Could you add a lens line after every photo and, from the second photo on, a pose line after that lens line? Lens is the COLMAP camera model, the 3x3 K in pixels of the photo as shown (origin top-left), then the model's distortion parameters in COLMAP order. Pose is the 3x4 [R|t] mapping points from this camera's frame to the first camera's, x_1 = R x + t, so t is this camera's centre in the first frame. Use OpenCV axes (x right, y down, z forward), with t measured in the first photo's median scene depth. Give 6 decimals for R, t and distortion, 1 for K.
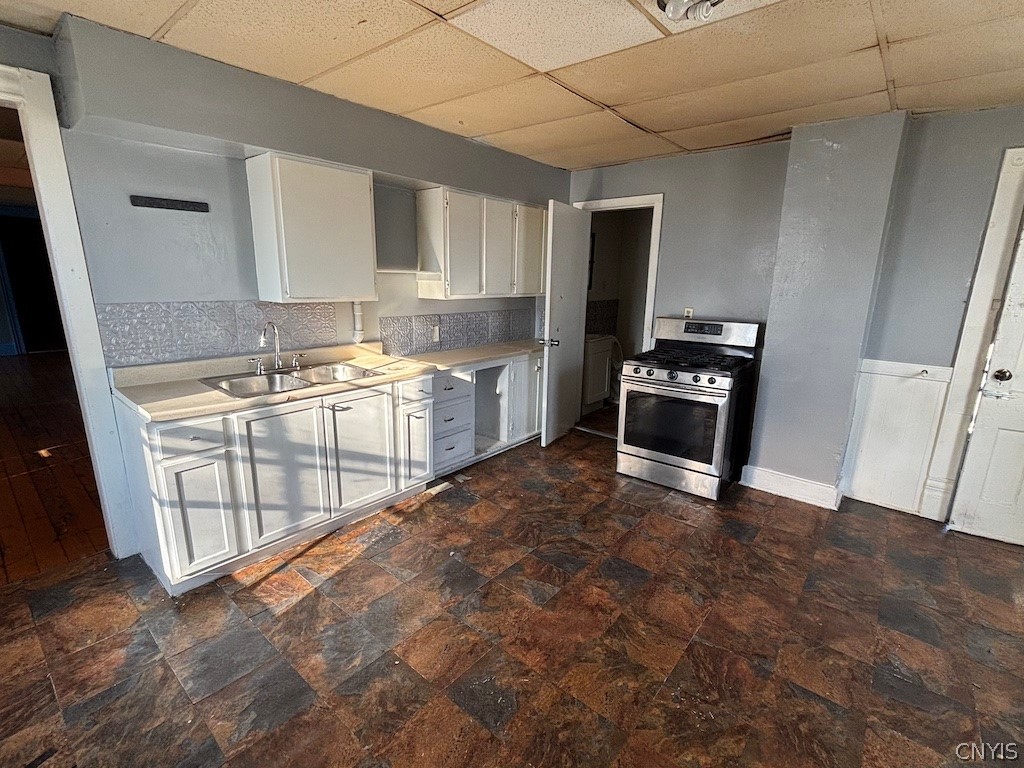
lens RADIAL K [[471.8, 0, 512.0], [0, 471.8, 384.0], [0, 0, 1]] dist [-0.001043, -0.001292]
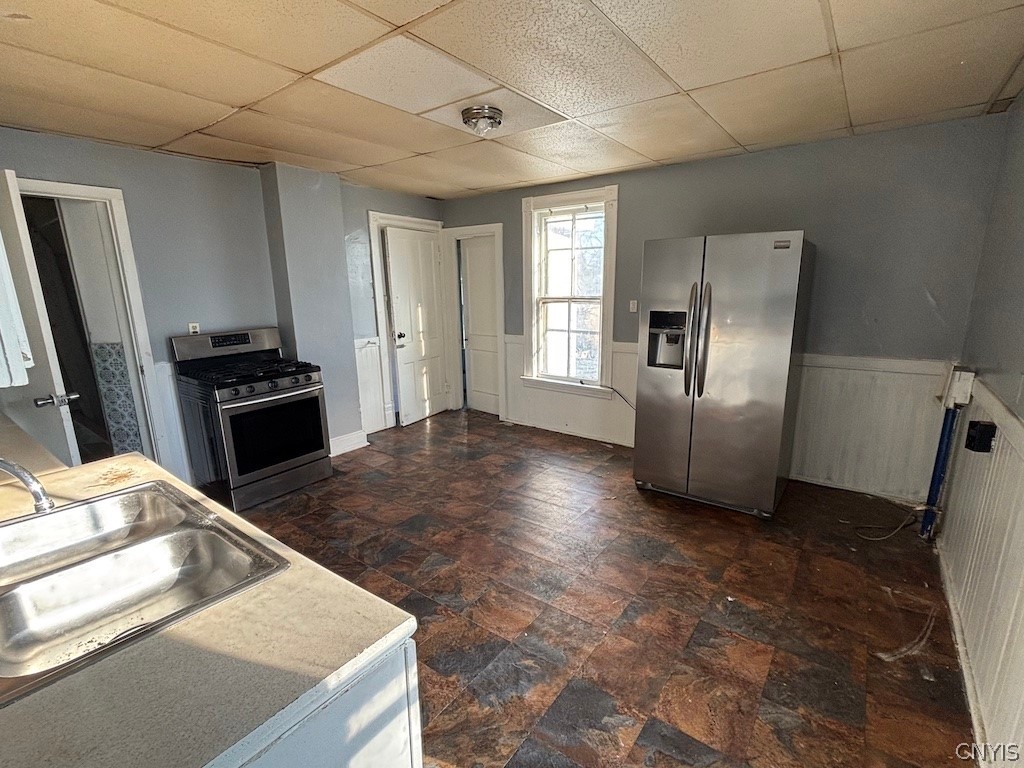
lens RADIAL K [[471.8, 0, 512.0], [0, 471.8, 384.0], [0, 0, 1]] dist [-0.001043, -0.001292]
pose [[-0.054645, -0.223310, 0.973215, -0.845463], [0.243933, 0.942153, 0.229879, -0.159688], [-0.968251, 0.249961, 0.002989, 0.627009]]
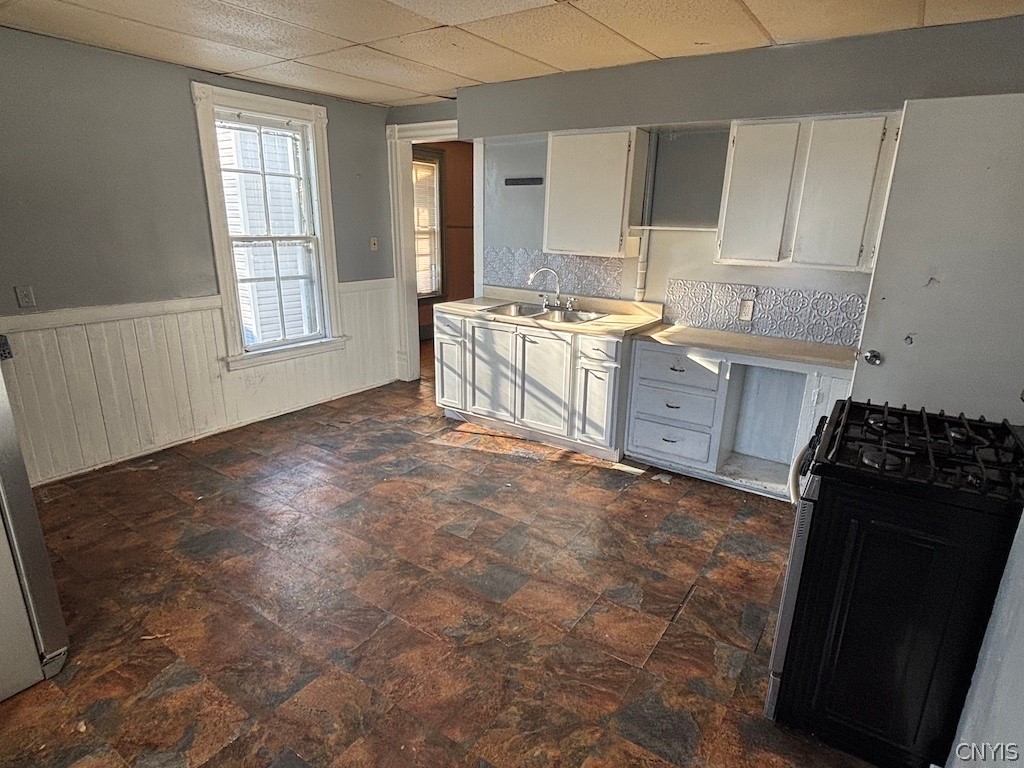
lens RADIAL K [[559.4, 0, 510.6], [0, 559.4, 391.9], [0, 0, 1]] dist [0.038042, -0.050809]
pose [[0.104254, 0.274516, -0.955914, 1.053682], [-0.247501, 0.938075, 0.242400, -0.161967], [0.963262, 0.211319, 0.165741, 0.734230]]
